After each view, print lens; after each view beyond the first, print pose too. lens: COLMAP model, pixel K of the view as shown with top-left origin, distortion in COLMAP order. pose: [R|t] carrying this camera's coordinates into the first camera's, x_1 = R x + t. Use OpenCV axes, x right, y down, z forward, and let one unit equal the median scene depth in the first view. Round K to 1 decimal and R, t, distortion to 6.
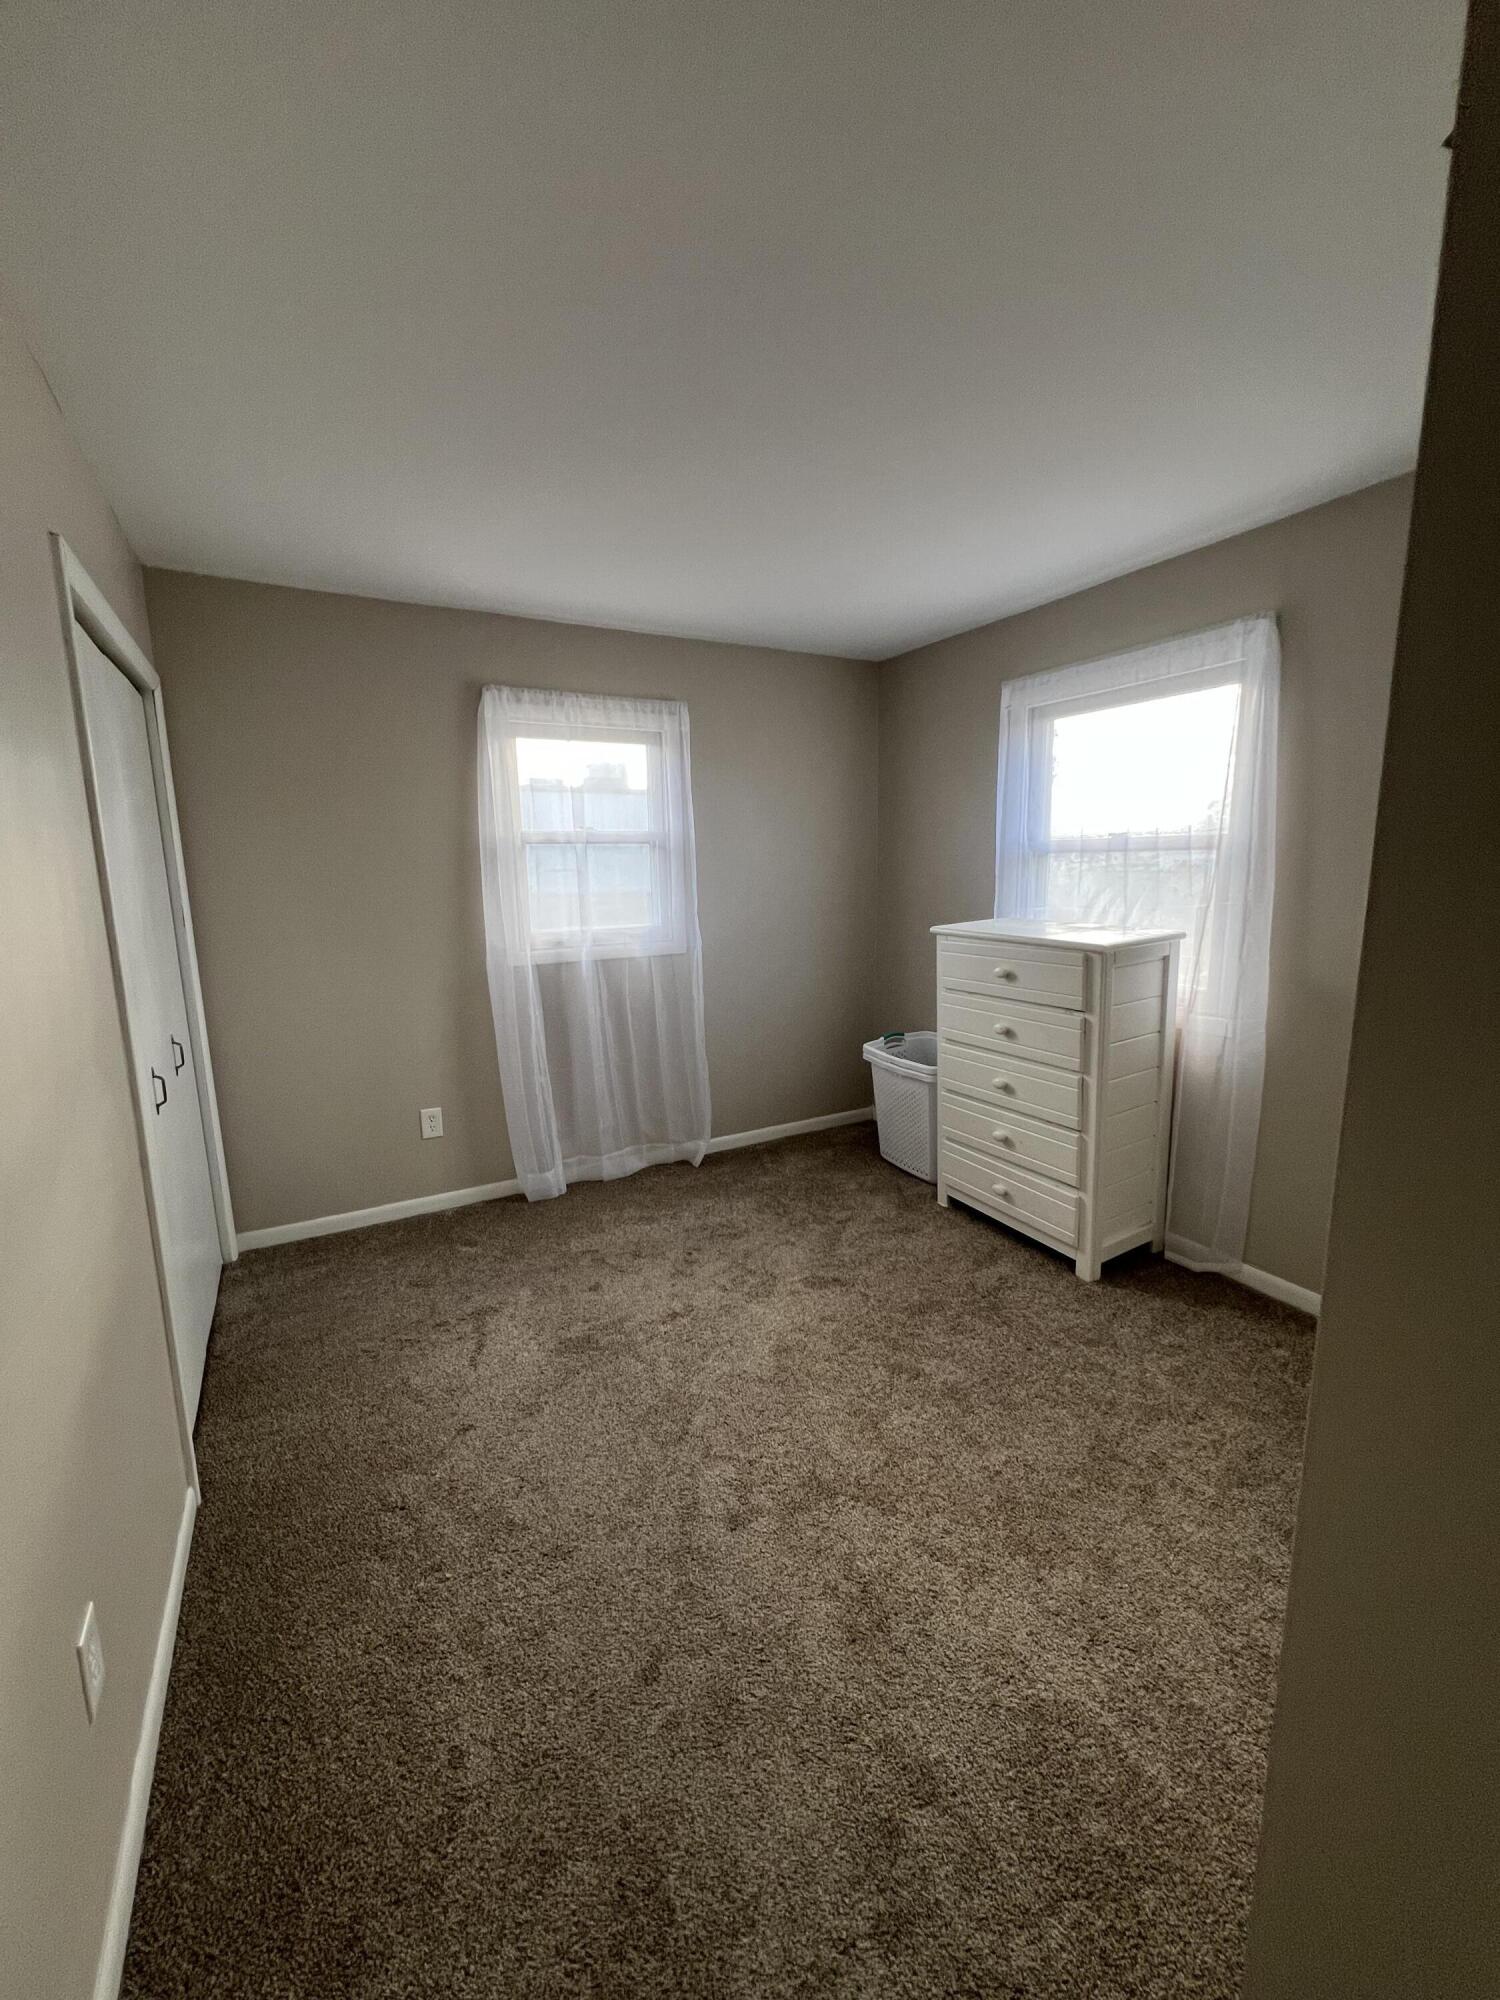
lens RADIAL K [[799.8, 0, 750.4], [0, 799.8, 1002.8], [0, 0, 1]] dist [-0.008326, 0.001173]
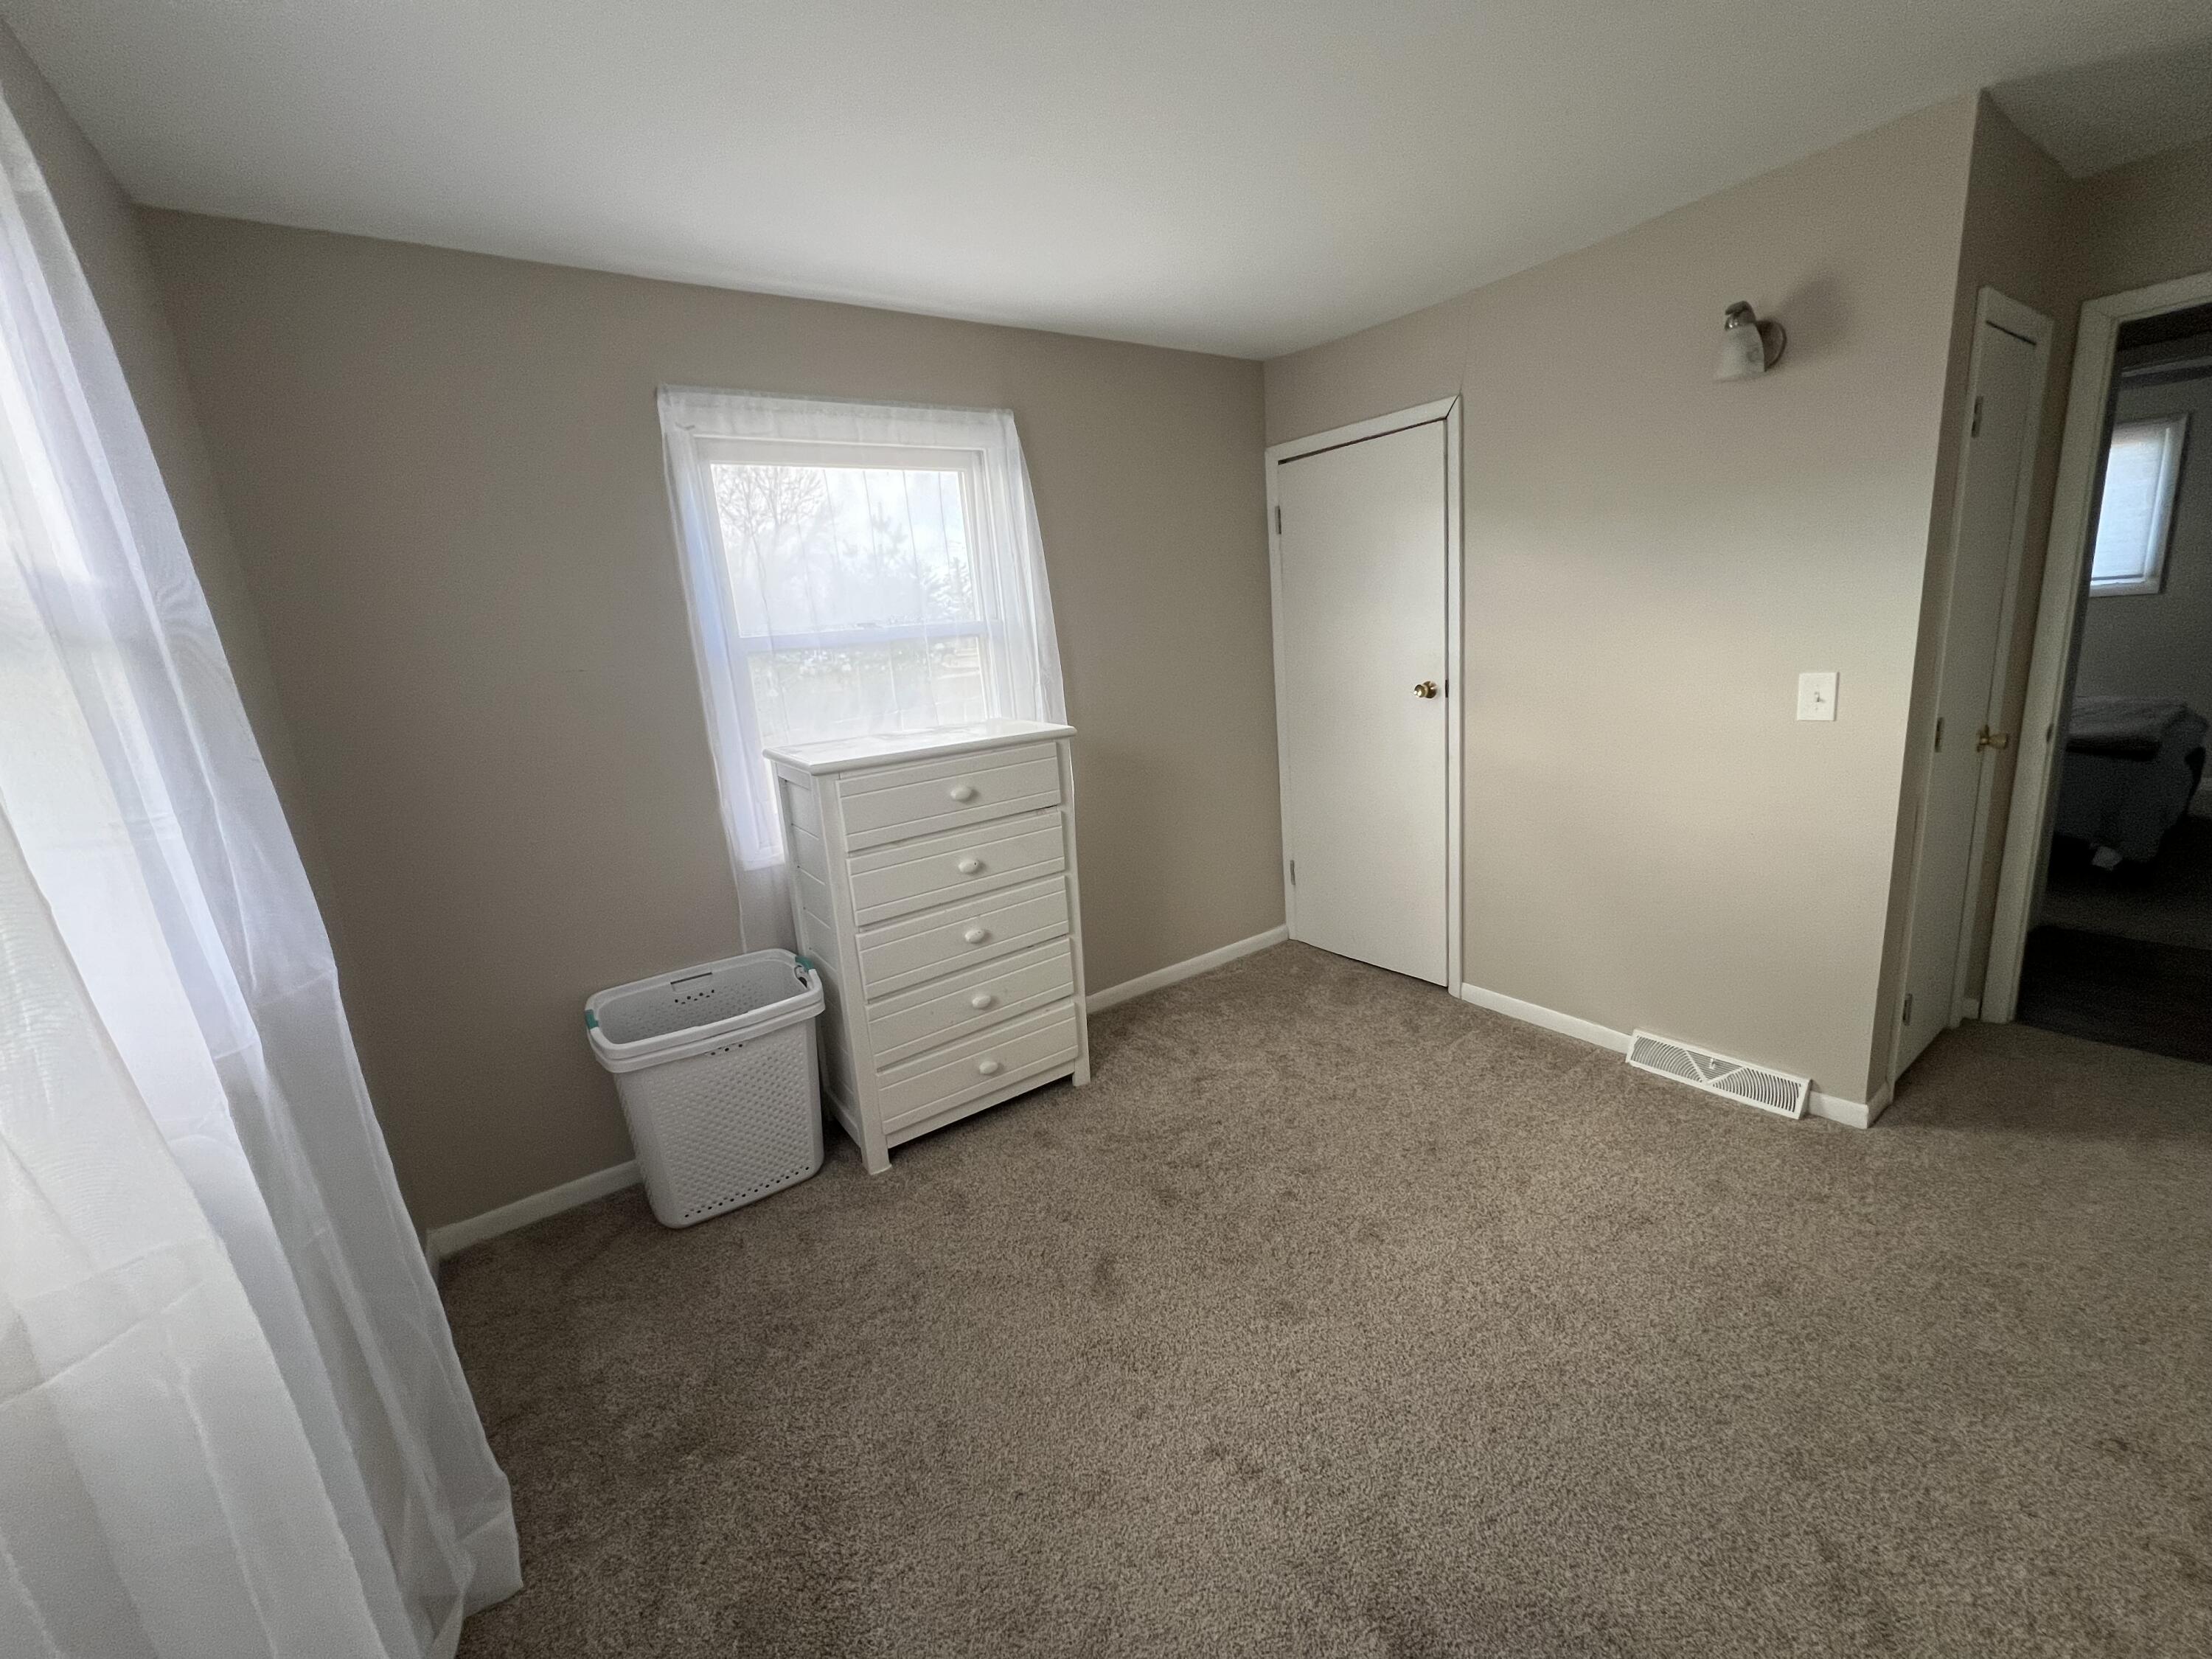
lens RADIAL K [[884.6, 0, 1105.8], [0, 884.6, 823.2], [0, 0, 1]] dist [-0.008326, 0.001173]
pose [[-0.111569, -0.195460, 0.974345, -0.533053], [0.255726, 0.941800, 0.218213, -0.162389], [-0.960290, 0.273511, -0.055091, 0.920987]]
